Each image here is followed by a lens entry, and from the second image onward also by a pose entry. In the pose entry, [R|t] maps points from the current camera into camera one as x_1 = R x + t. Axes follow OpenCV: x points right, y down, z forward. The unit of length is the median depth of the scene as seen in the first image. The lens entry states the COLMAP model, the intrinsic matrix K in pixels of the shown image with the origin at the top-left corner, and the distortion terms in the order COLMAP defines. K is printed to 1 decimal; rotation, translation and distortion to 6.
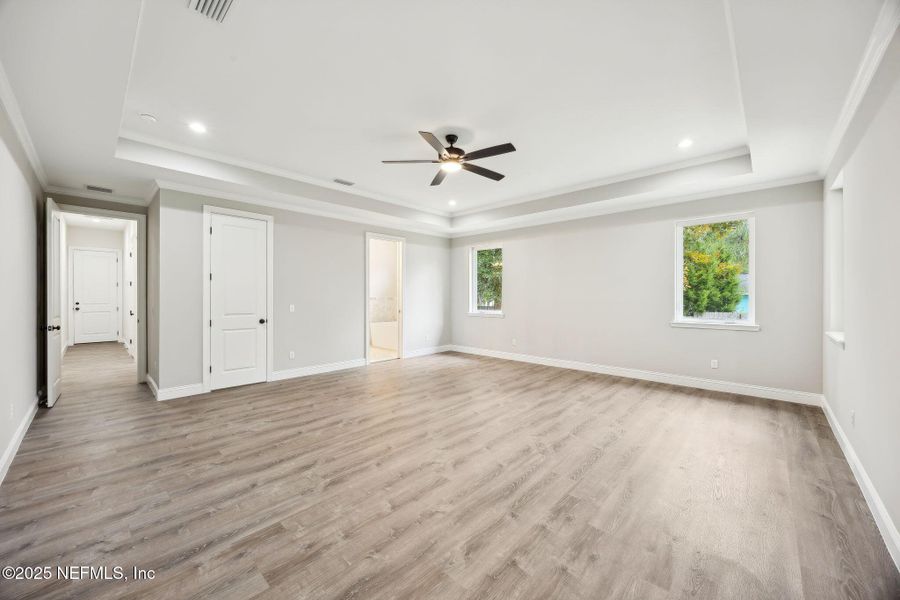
lens RADIAL K [[338.0, 0, 450.5], [0, 338.0, 297.3], [0, 0, 1]] dist [-0.000700, -0.000159]
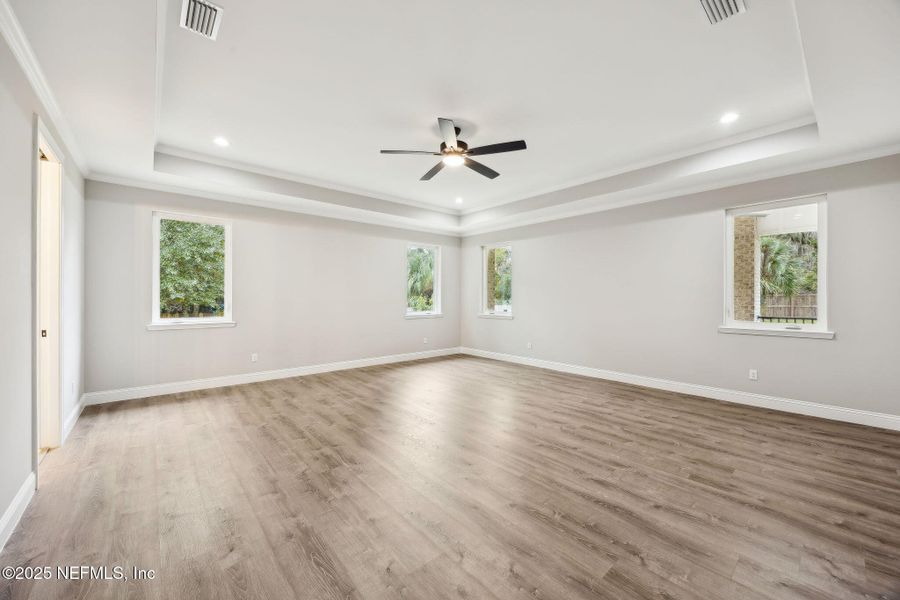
lens RADIAL K [[344.9, 0, 450.0], [0, 344.9, 300.0], [0, 0, 1]] dist [0.000819, 0.000307]
pose [[0.098427, -0.011306, 0.995080, -1.417543], [0.002438, 0.999935, 0.011120, -0.005995], [-0.995141, 0.001331, 0.098449, 1.336661]]
